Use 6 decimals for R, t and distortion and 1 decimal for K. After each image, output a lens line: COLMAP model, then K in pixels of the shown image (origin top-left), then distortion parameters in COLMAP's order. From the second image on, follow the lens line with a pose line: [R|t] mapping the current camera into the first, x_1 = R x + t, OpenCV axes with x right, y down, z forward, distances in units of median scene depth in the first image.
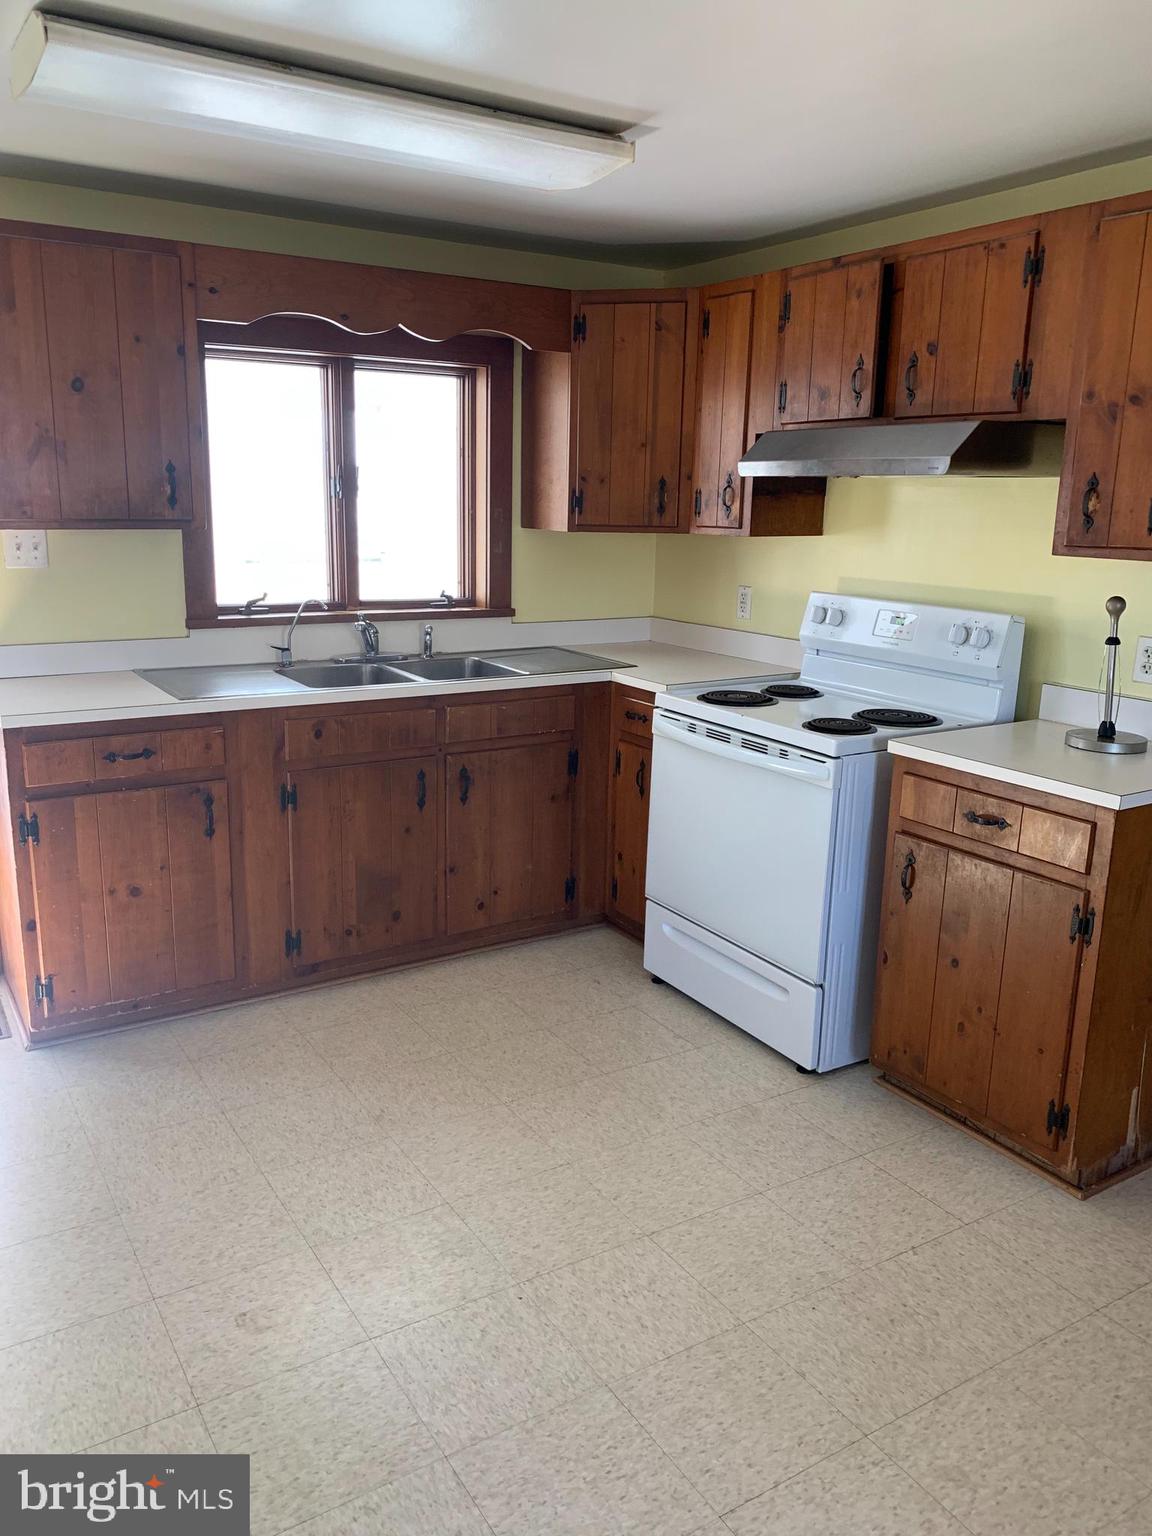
lens RADIAL K [[1188.6, 0, 567.6], [0, 1188.6, 766.9], [0, 0, 1]] dist [0.040768, -0.051942]
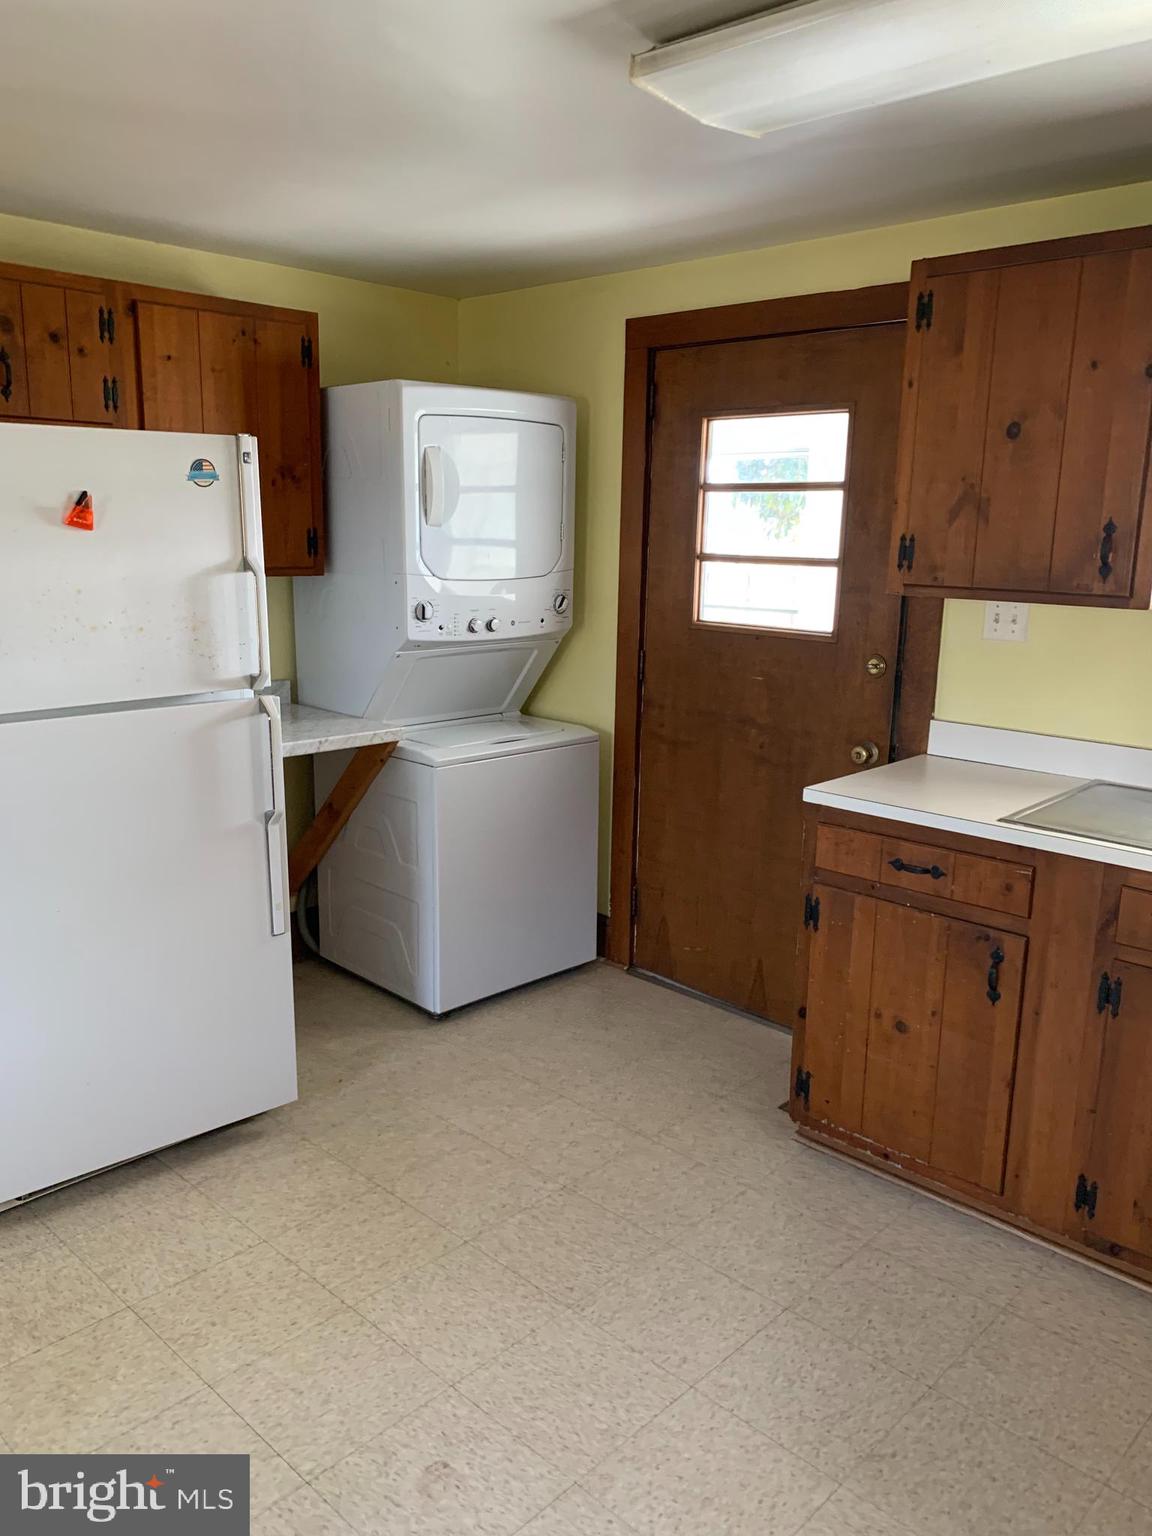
lens RADIAL K [[1188.6, 0, 572.0], [0, 1188.6, 767.6], [0, 0, 1]] dist [0.040768, -0.051942]
pose [[0.233457, 0.184579, -0.954687, 0.353978], [-0.229274, 0.964584, 0.130427, -0.128249], [0.944950, 0.188436, 0.267508, 0.521437]]
